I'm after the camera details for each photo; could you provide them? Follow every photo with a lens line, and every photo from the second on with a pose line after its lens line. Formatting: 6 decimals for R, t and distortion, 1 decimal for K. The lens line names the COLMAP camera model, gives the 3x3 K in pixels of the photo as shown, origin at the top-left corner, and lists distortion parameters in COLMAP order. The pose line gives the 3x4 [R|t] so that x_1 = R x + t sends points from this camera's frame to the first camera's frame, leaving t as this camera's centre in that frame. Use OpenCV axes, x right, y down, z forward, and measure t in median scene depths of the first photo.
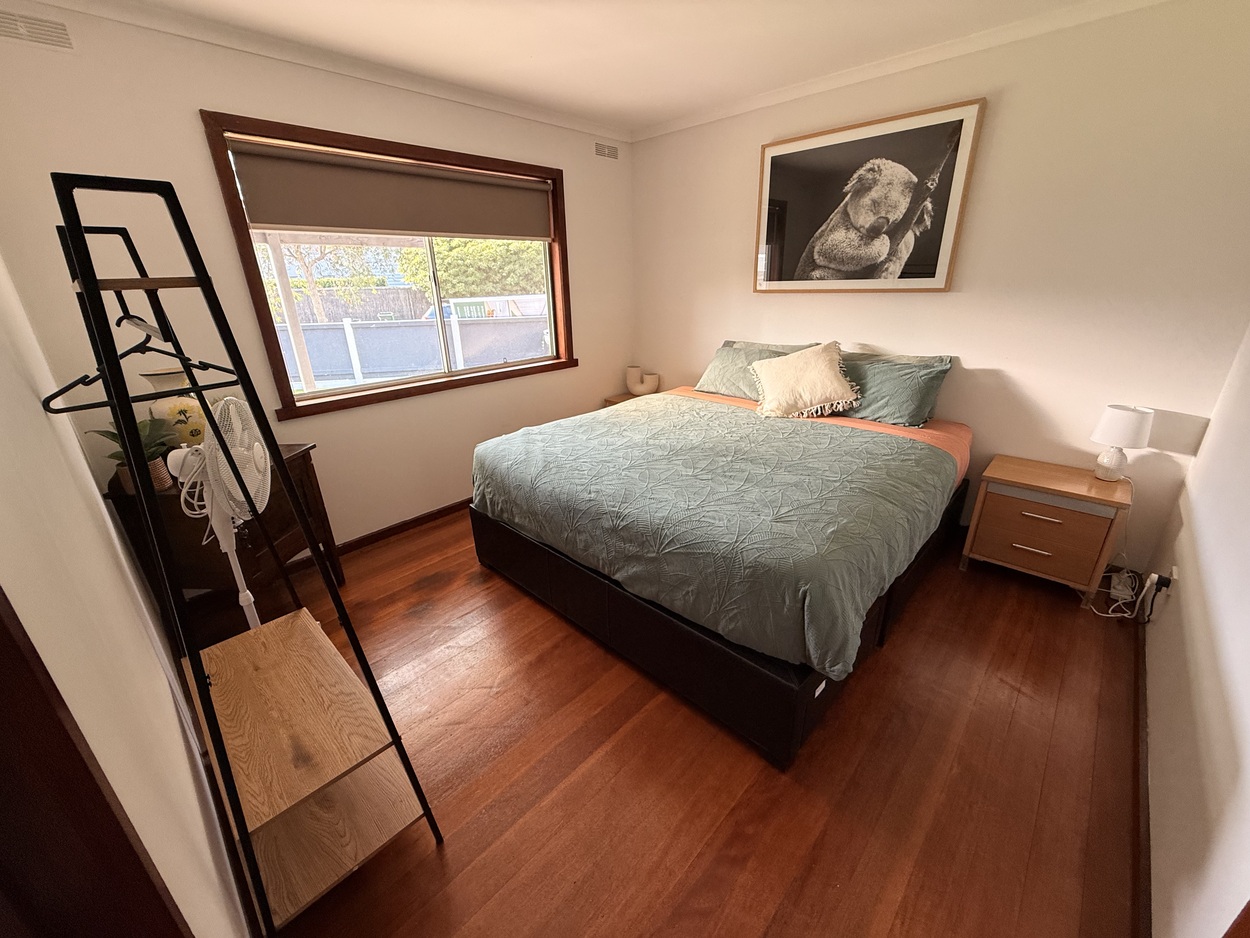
lens RADIAL K [[498.7, 0, 618.2], [0, 498.7, 469.9], [0, 0, 1]] dist [-0.001555, 0.000147]
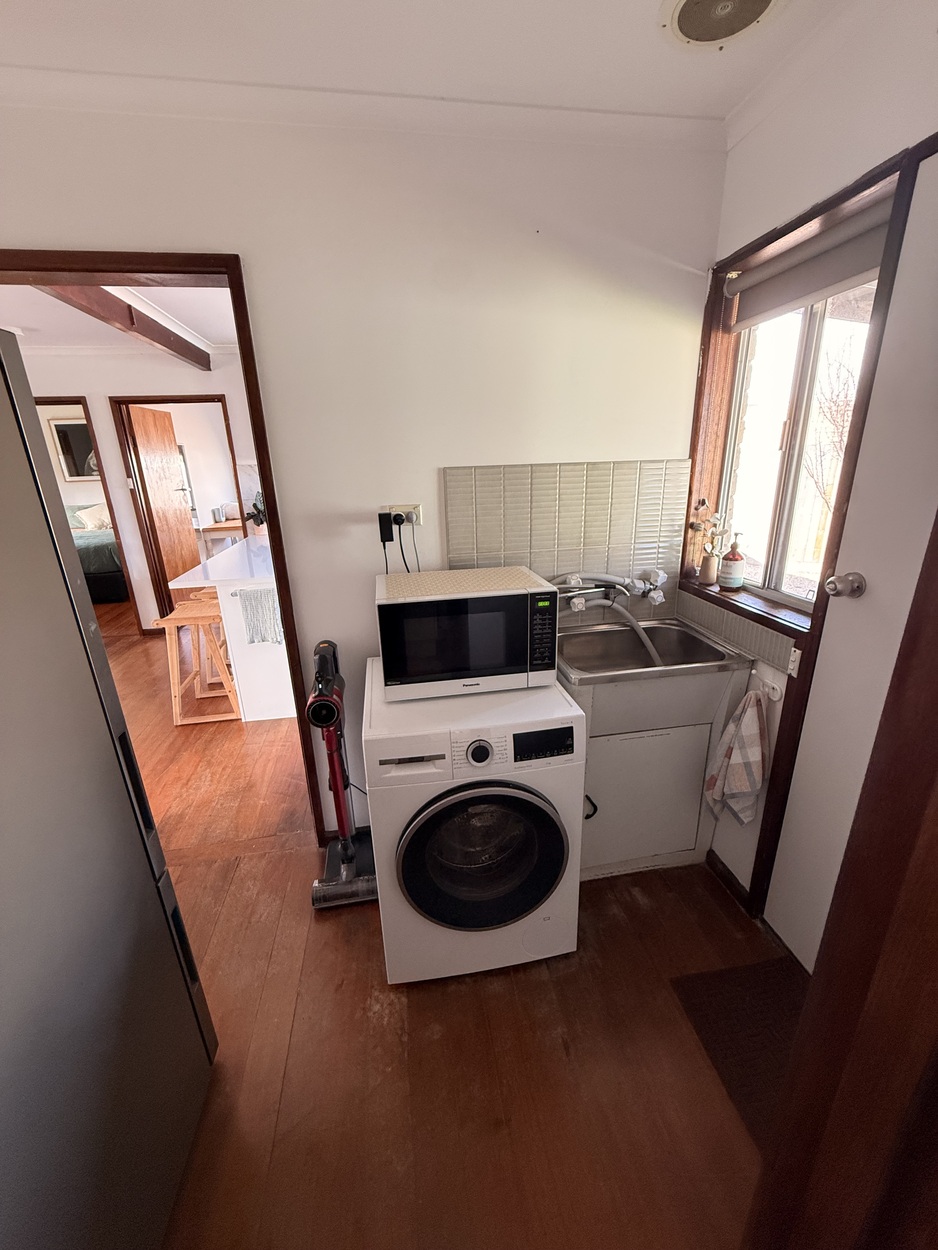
lens RADIAL K [[498.7, 0, 469.0], [0, 498.7, 625.0], [0, 0, 1]] dist [-0.001555, 0.000147]
pose [[0.592470, -0.248228, 0.766396, -0.544091], [0.301304, 0.950577, 0.074956, 0.651339], [-0.747124, 0.186509, 0.637981, -1.708681]]
